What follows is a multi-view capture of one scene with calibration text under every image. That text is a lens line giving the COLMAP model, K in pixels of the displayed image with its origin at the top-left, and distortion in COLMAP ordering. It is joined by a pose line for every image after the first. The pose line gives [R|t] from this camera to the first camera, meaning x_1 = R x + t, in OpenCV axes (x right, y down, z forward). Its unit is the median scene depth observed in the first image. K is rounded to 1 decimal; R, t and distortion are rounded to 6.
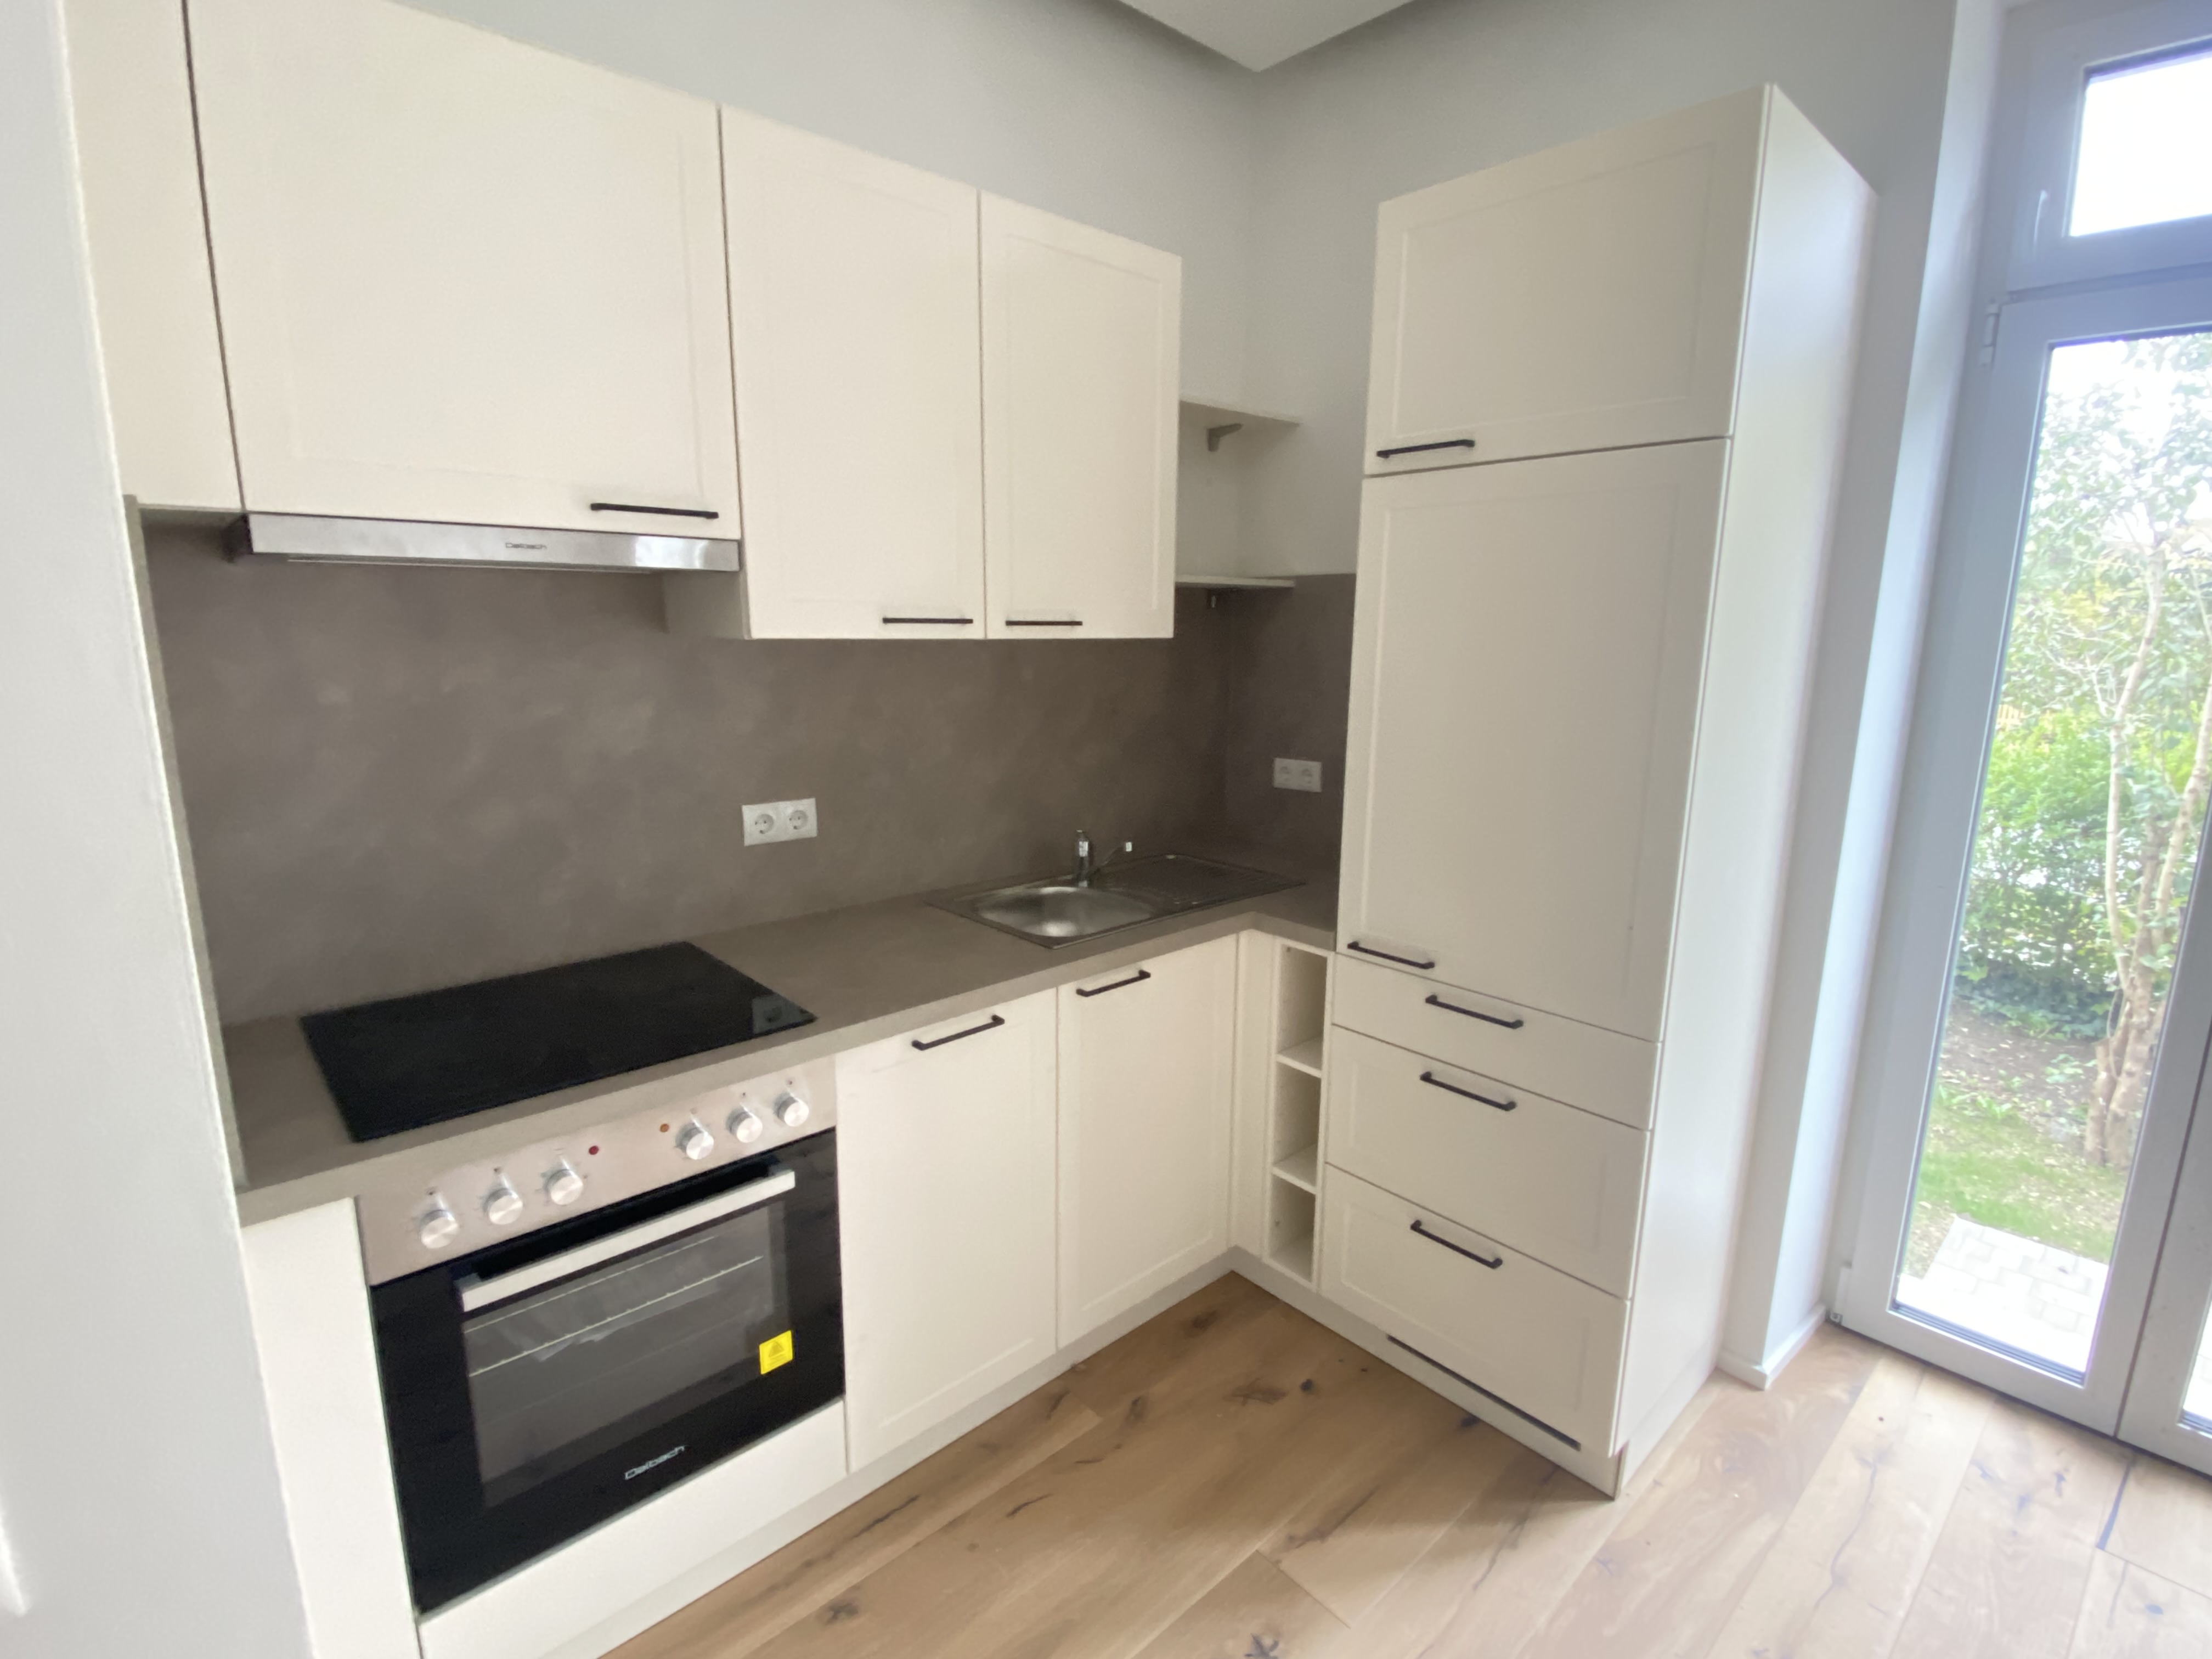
lens RADIAL K [[1041.4, 0, 1103.9], [0, 1041.4, 827.7], [0, 0, 1]] dist [0.025612, -0.002450]
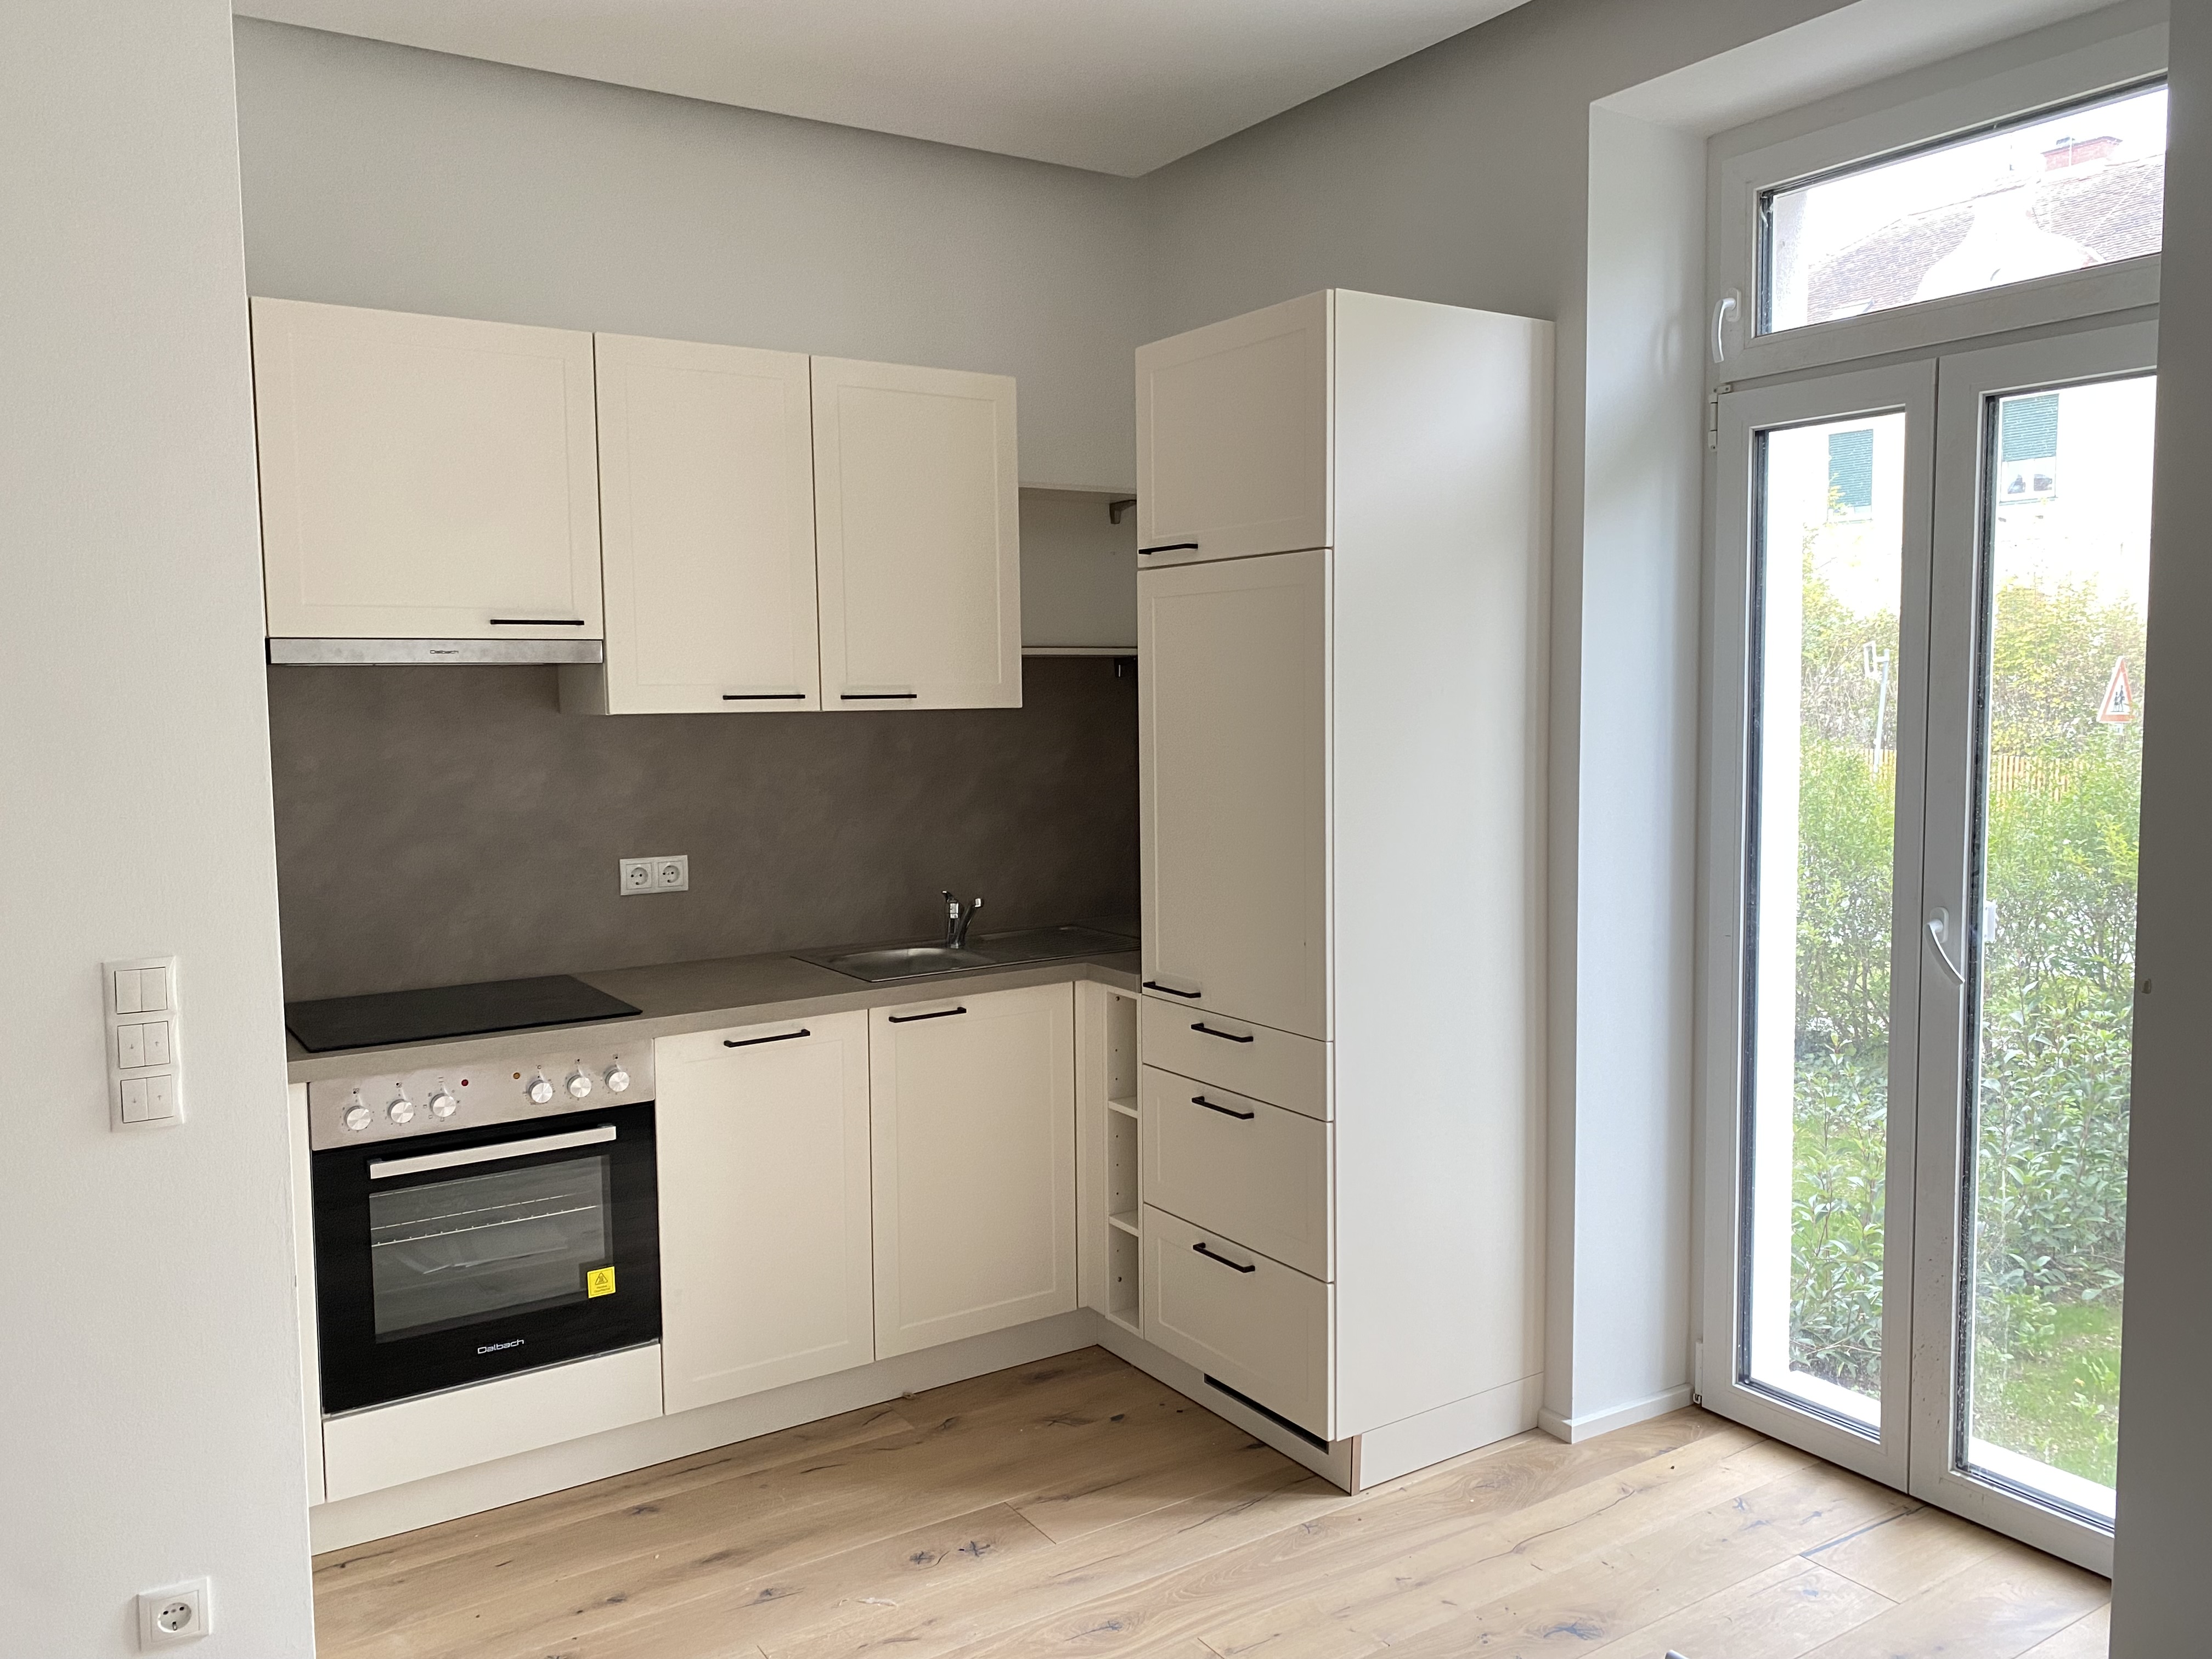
lens RADIAL K [[1682.5, 0, 1107.0], [0, 1682.5, 821.4], [0, 0, 1]] dist [0.064770, -0.000037]
pose [[0.987637, -0.008774, -0.156510, 0.496381], [-0.008219, 0.994161, -0.107596, 0.140285], [0.156540, 0.107553, 0.981798, -0.779392]]
